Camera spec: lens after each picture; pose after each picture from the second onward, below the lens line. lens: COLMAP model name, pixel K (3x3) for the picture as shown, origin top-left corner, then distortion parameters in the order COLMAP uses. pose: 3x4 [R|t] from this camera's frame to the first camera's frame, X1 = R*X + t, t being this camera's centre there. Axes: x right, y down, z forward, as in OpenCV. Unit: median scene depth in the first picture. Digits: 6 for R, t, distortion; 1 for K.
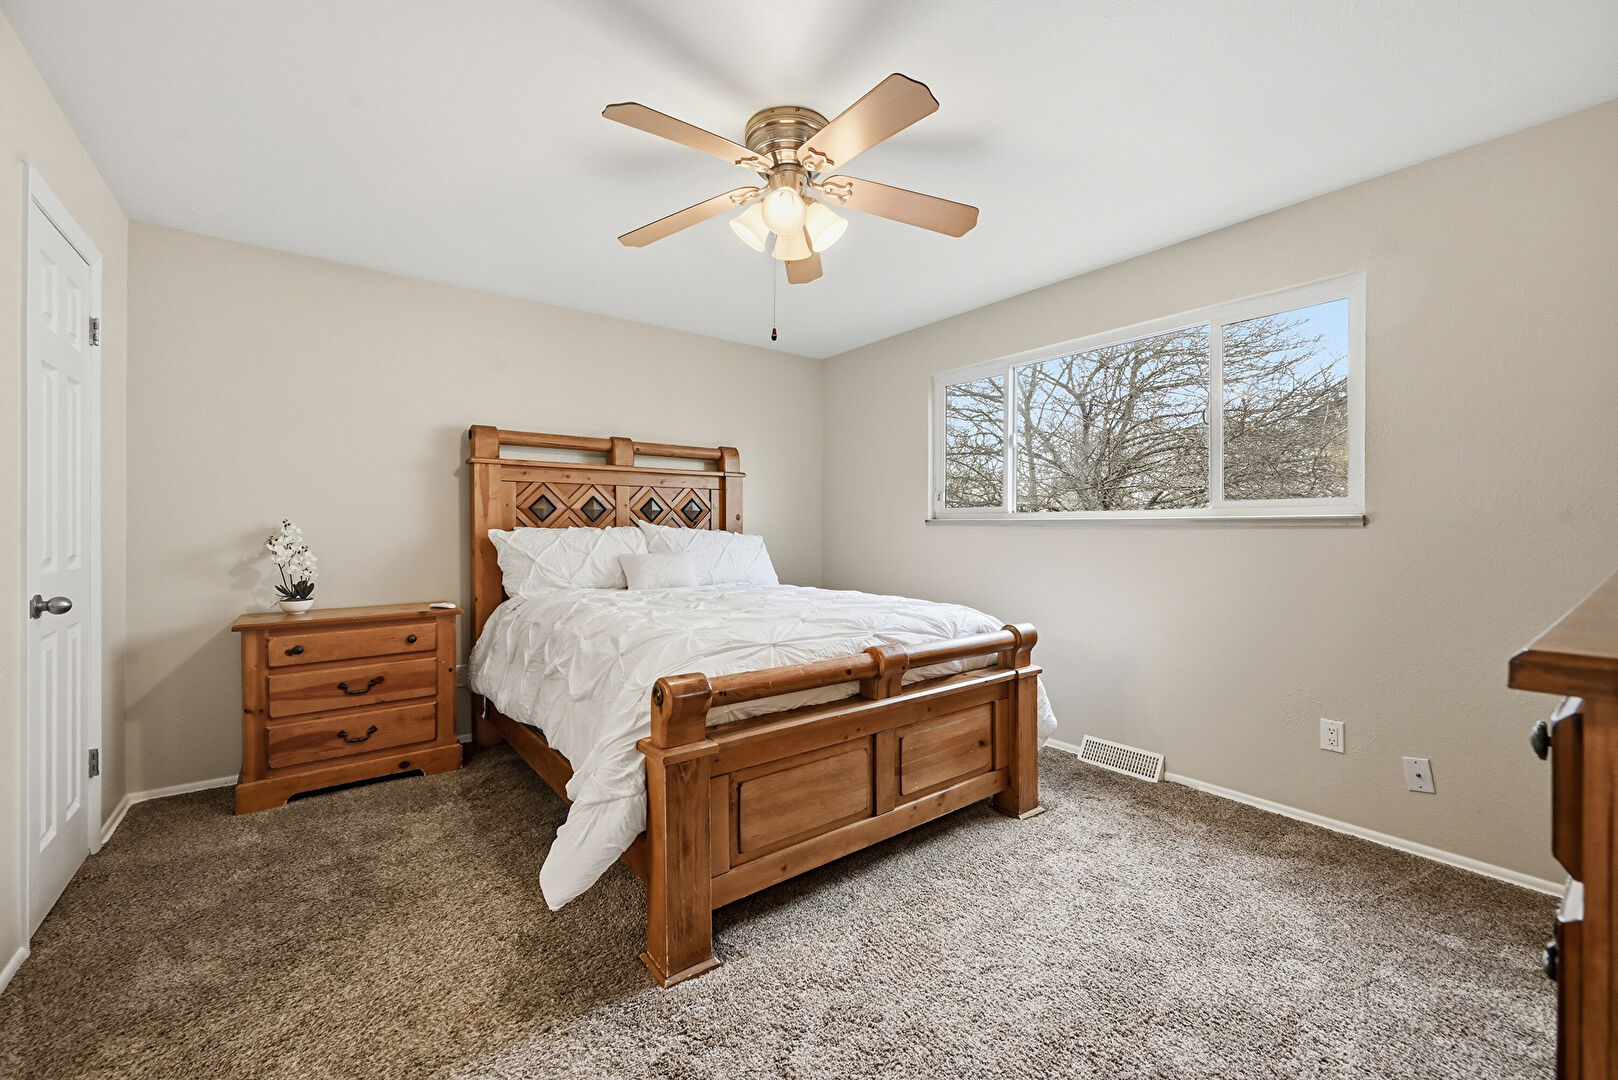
lens RADIAL K [[664.1, 0, 810.4], [0, 664.1, 528.5], [0, 0, 1]] dist [-0.000723, 0.000143]
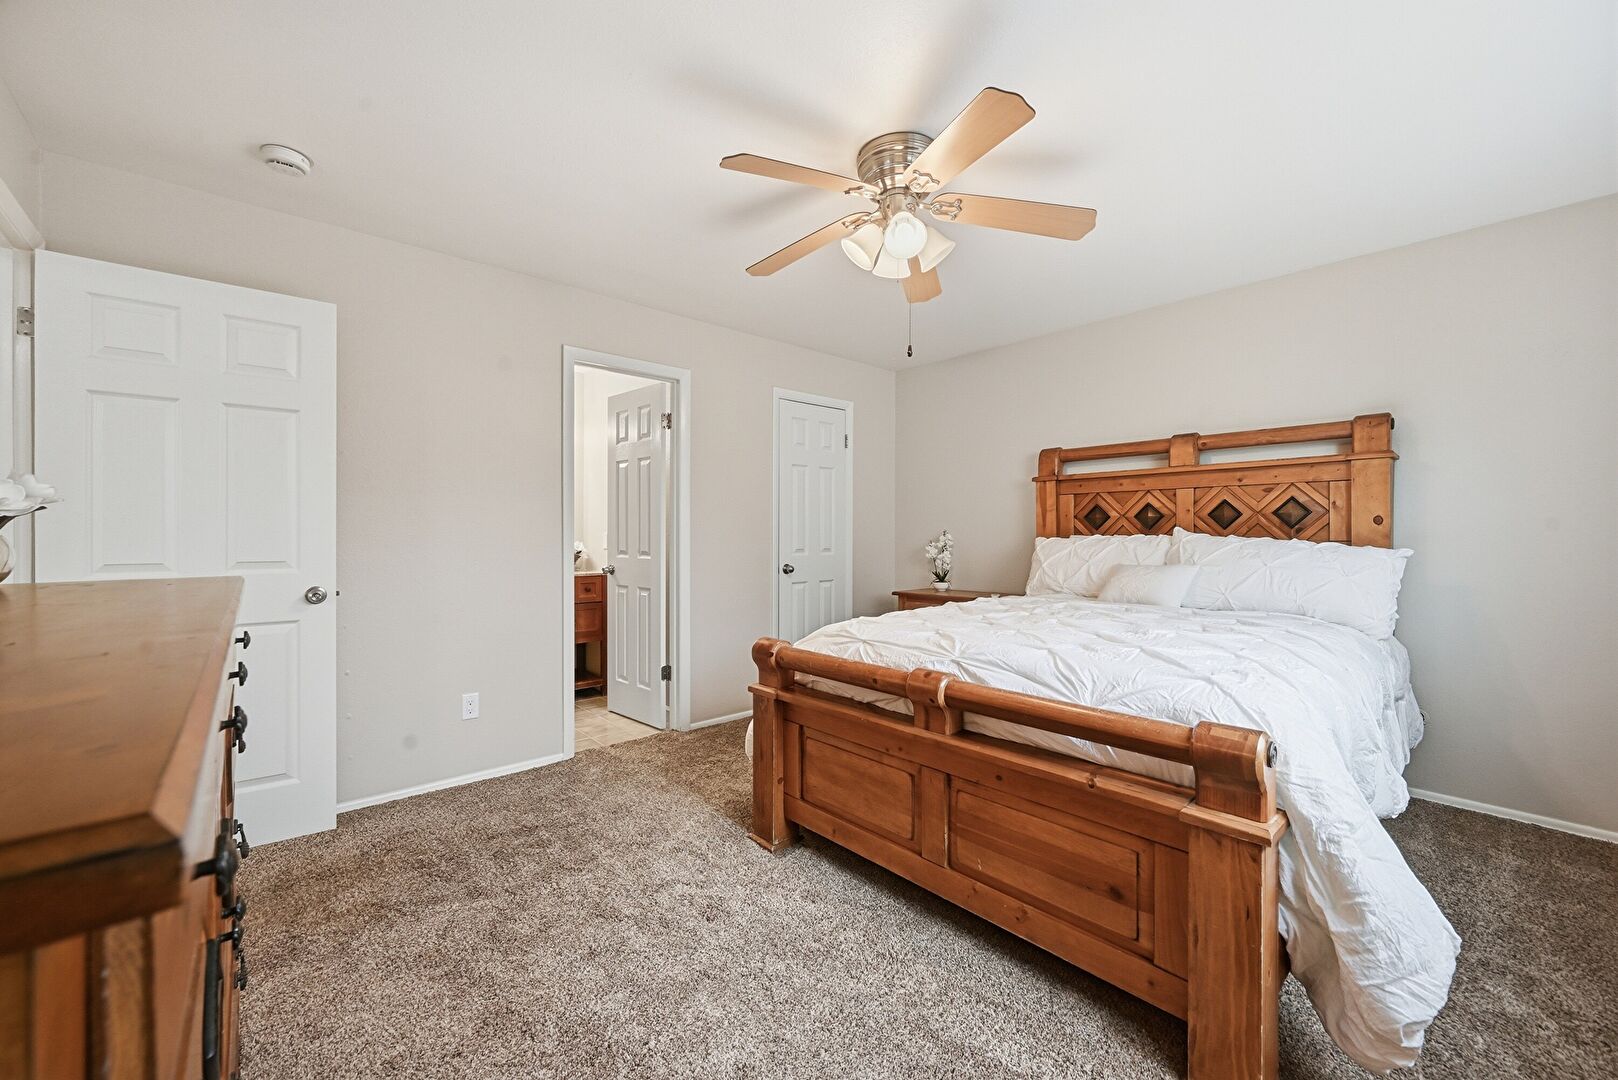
lens RADIAL K [[635.2, 0, 800.1], [0, 635.2, 534.0], [0, 0, 1]] dist [-0.001191, 0.000534]
pose [[0.054263, -0.001861, -0.998525, 0.567396], [0.000466, 0.999998, -0.001838, -0.002303], [0.998527, -0.000365, 0.054264, 0.469979]]
